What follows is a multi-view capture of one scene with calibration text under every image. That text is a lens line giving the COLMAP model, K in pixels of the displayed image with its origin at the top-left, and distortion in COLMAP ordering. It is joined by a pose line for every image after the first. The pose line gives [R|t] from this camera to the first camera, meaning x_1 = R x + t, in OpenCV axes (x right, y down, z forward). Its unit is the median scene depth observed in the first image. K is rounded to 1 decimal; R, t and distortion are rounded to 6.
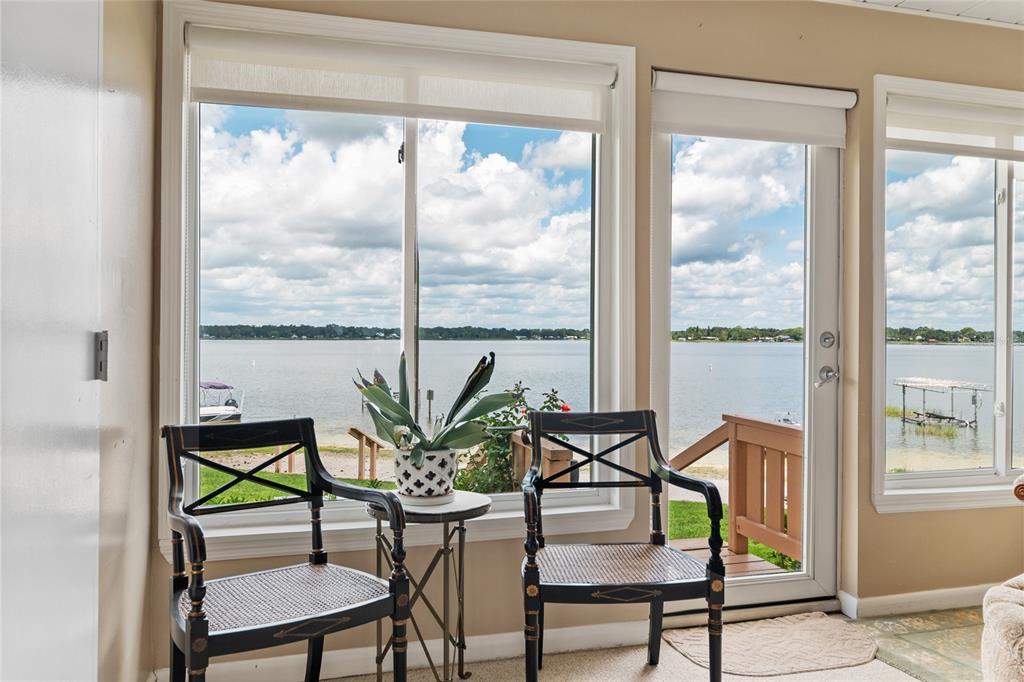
lens RADIAL K [[768.2, 0, 511.6], [0, 768.2, 345.3], [0, 0, 1]] dist [0.006303, 0.006407]
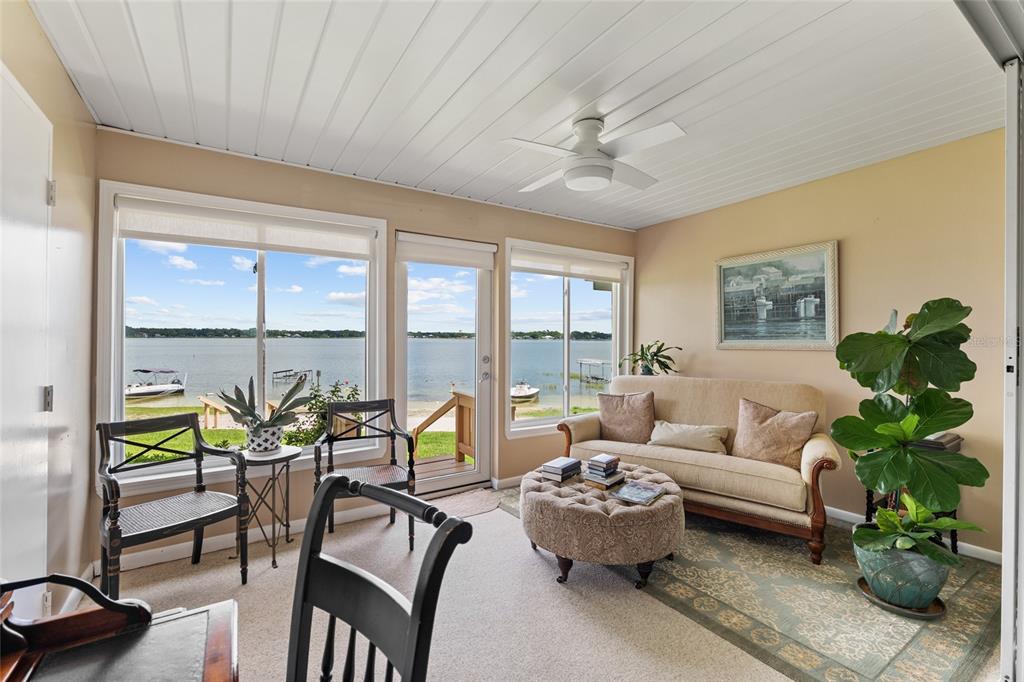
lens RADIAL K [[440.5, 0, 507.1], [0, 440.5, 337.6], [0, 0, 1]] dist [0.009463, -0.002230]
pose [[0.958028, -0.001115, 0.286672, 0.151931], [0.003088, 0.999975, -0.006430, -0.078614], [-0.286657, 0.007046, 0.958007, -0.241320]]
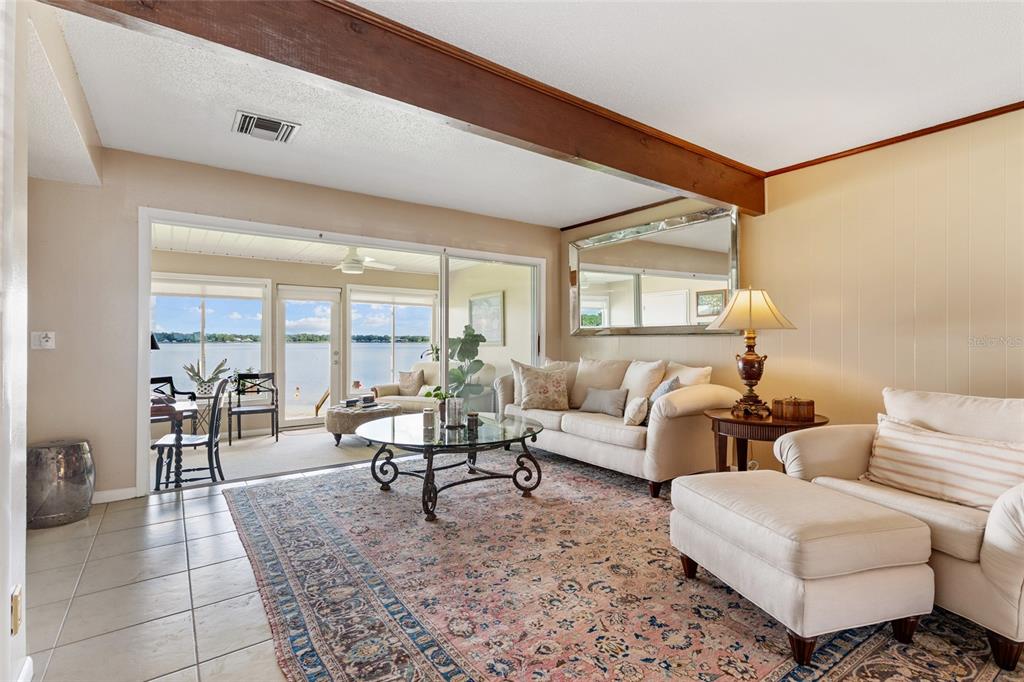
lens RADIAL K [[469.5, 0, 506.4], [0, 469.5, 337.3], [0, 0, 1]] dist [-0.000661, -0.000125]
pose [[0.939722, -0.002753, 0.341929, 0.535091], [0.008054, 0.999868, -0.014086, -0.058679], [-0.341845, 0.015991, 0.939620, -1.872500]]
